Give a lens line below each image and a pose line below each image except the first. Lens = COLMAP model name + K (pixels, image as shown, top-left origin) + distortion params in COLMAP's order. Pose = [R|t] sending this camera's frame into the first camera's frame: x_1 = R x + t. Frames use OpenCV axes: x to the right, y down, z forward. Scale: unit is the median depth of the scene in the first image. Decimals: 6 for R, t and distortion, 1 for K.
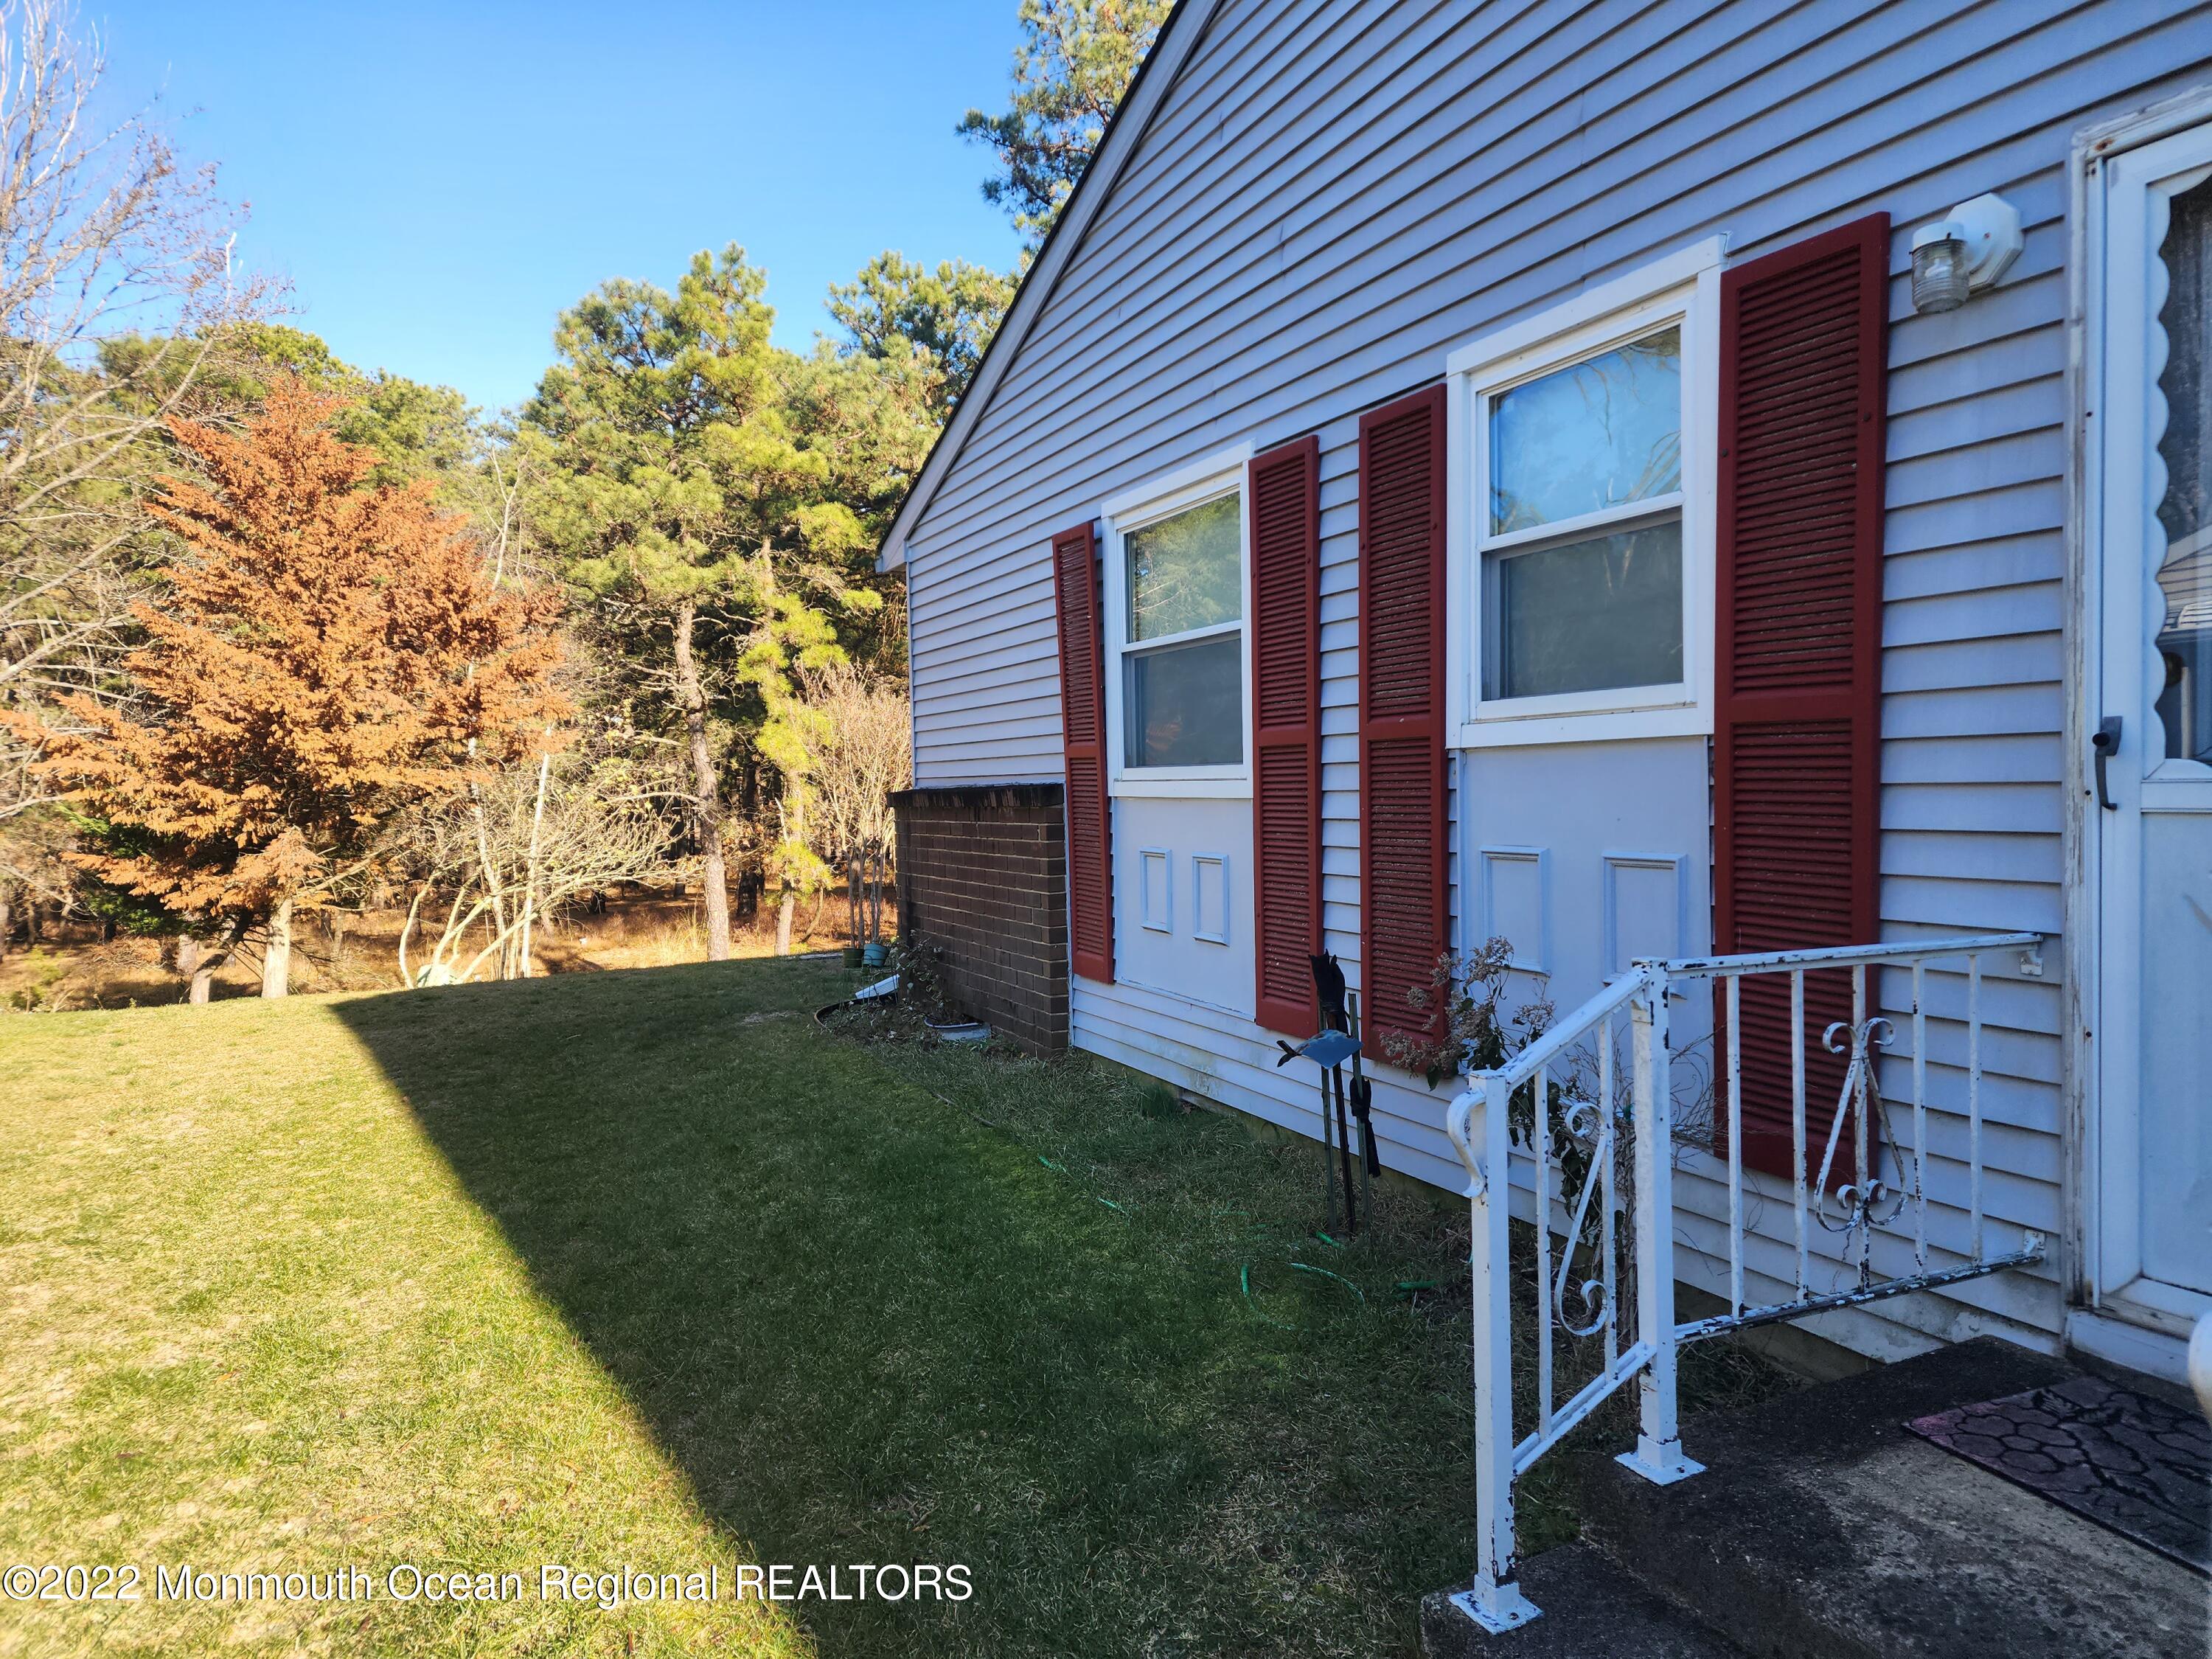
lens RADIAL K [[1476.8, 0, 1103.1], [0, 1476.8, 812.2], [0, 0, 1]] dist [0.111078, -0.087335]
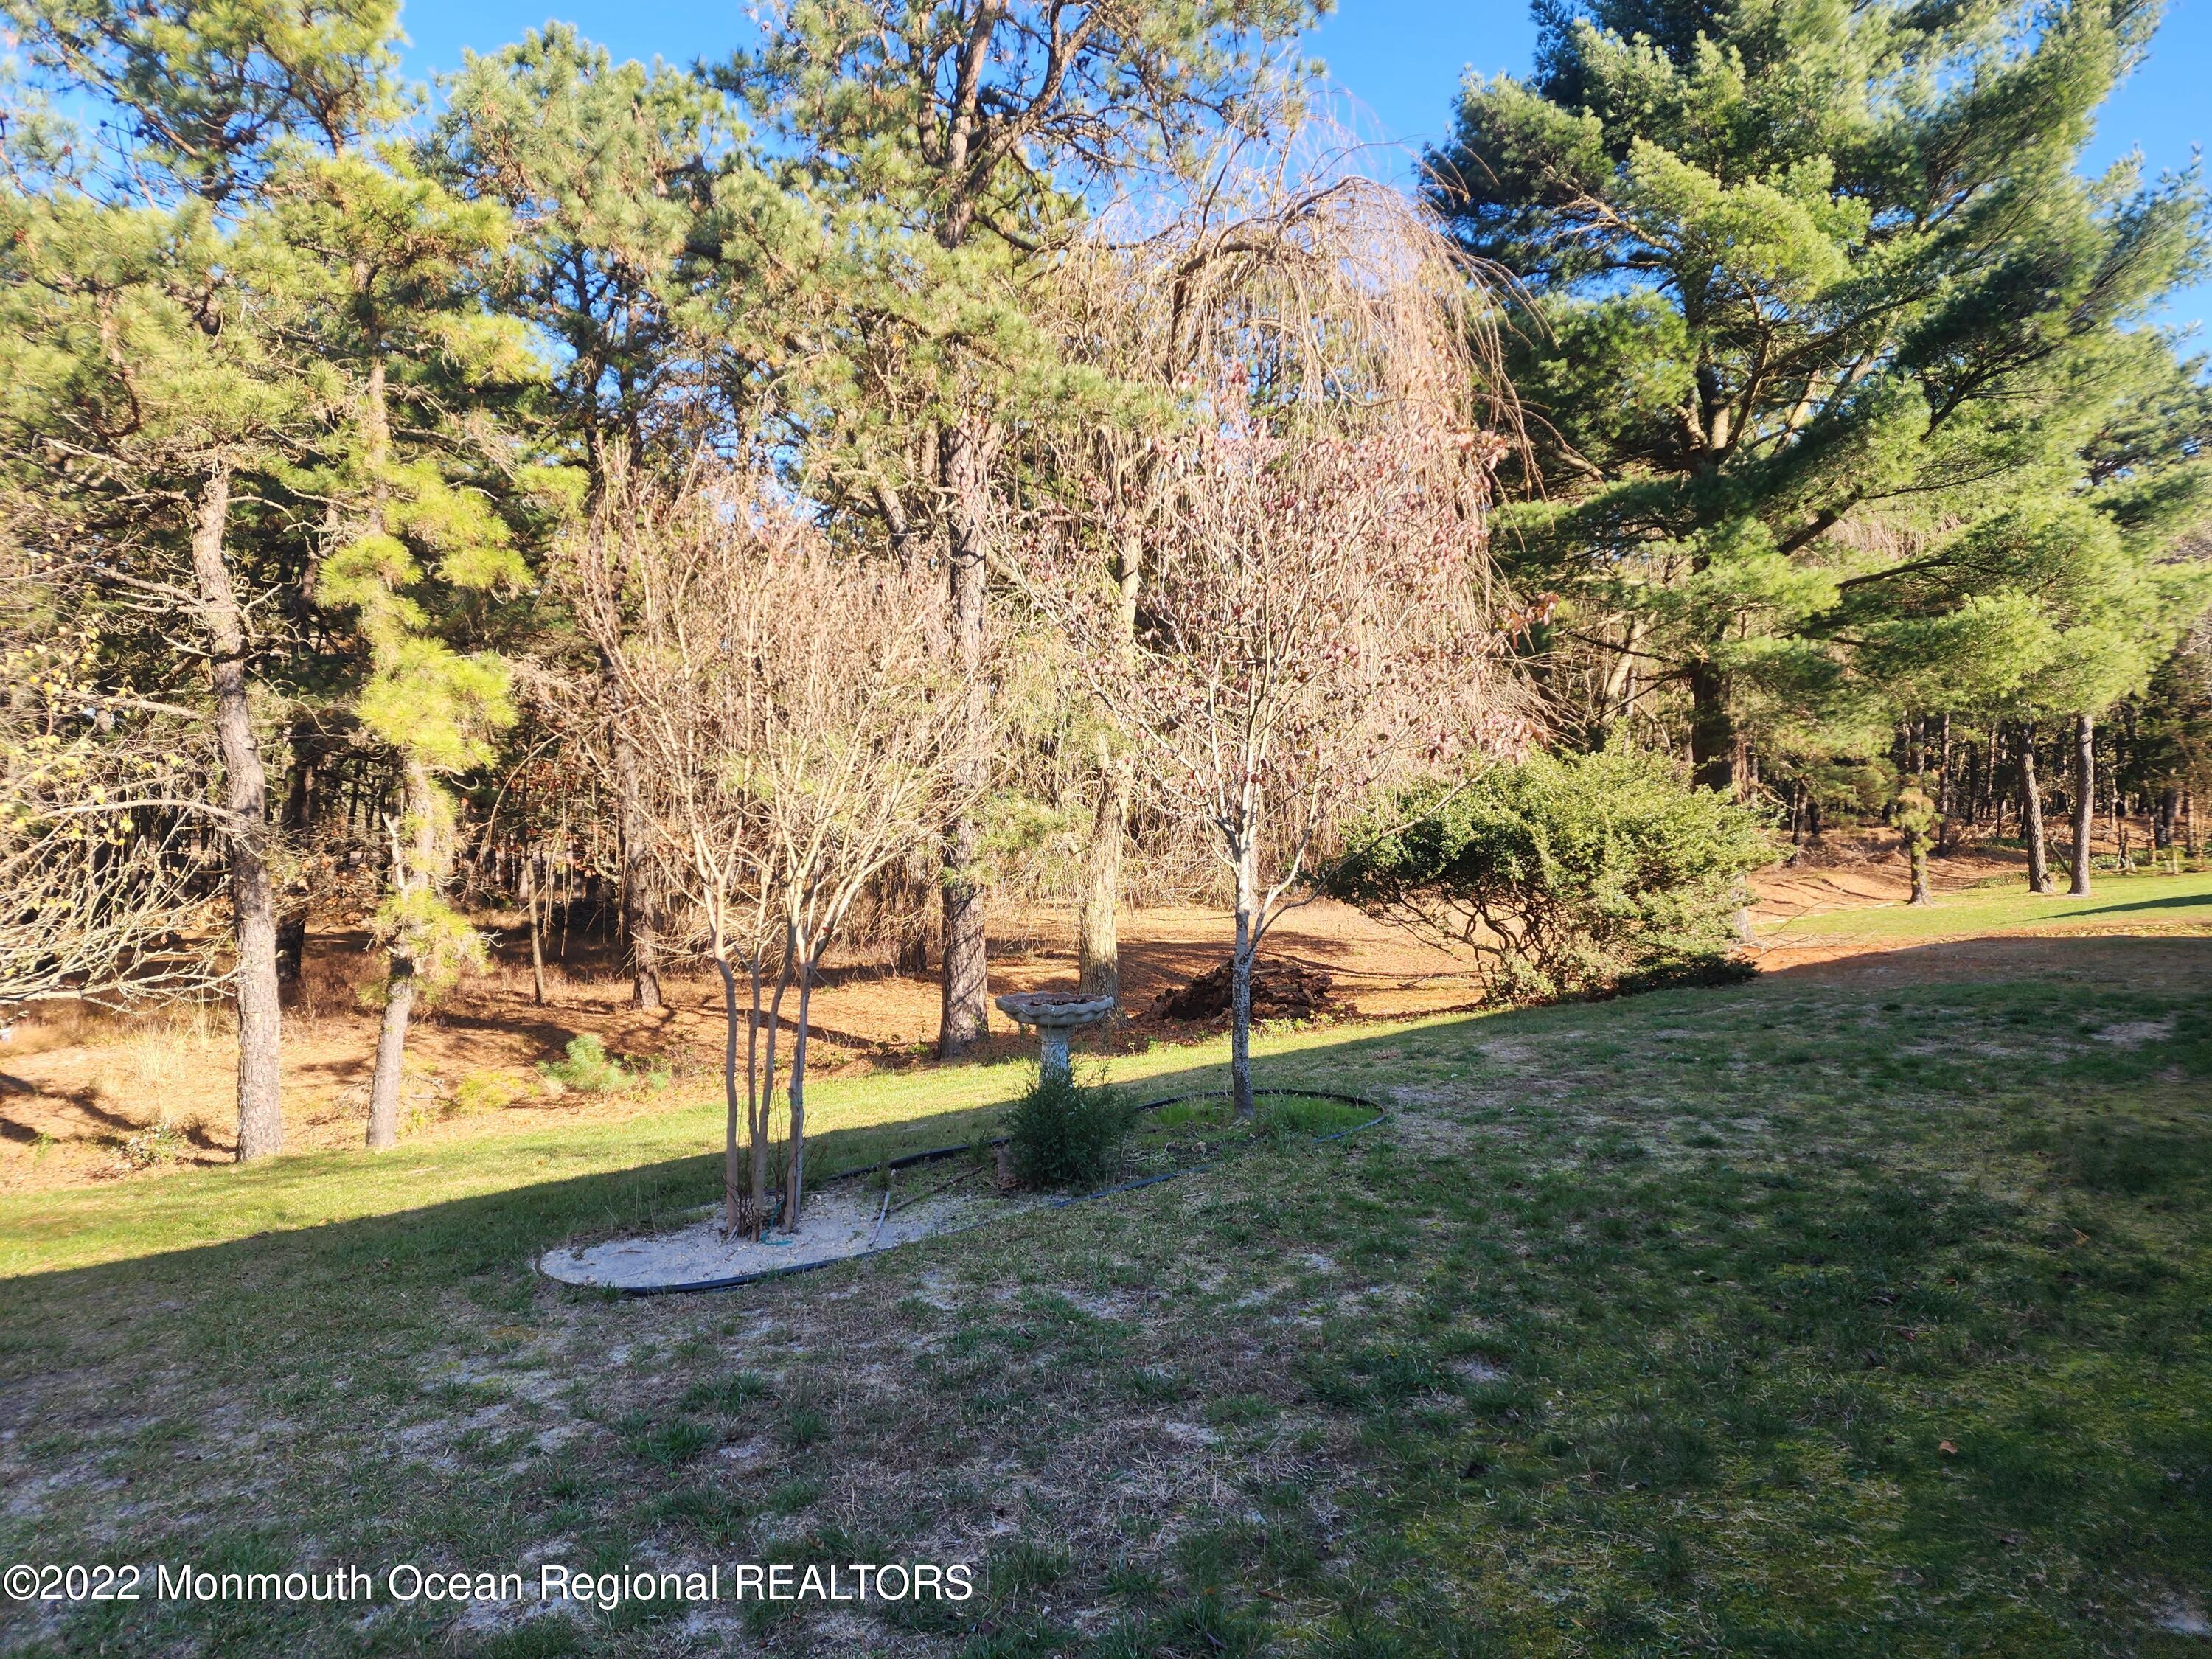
lens RADIAL K [[1536.4, 0, 1103.1], [0, 1536.4, 789.5], [0, 0, 1]] dist [0.138985, -0.127233]
pose [[0.967753, 0.023607, 0.250791, -0.109346], [-0.015812, 0.999329, -0.033052, -0.003342], [-0.251403, 0.028021, 0.967477, 0.359304]]
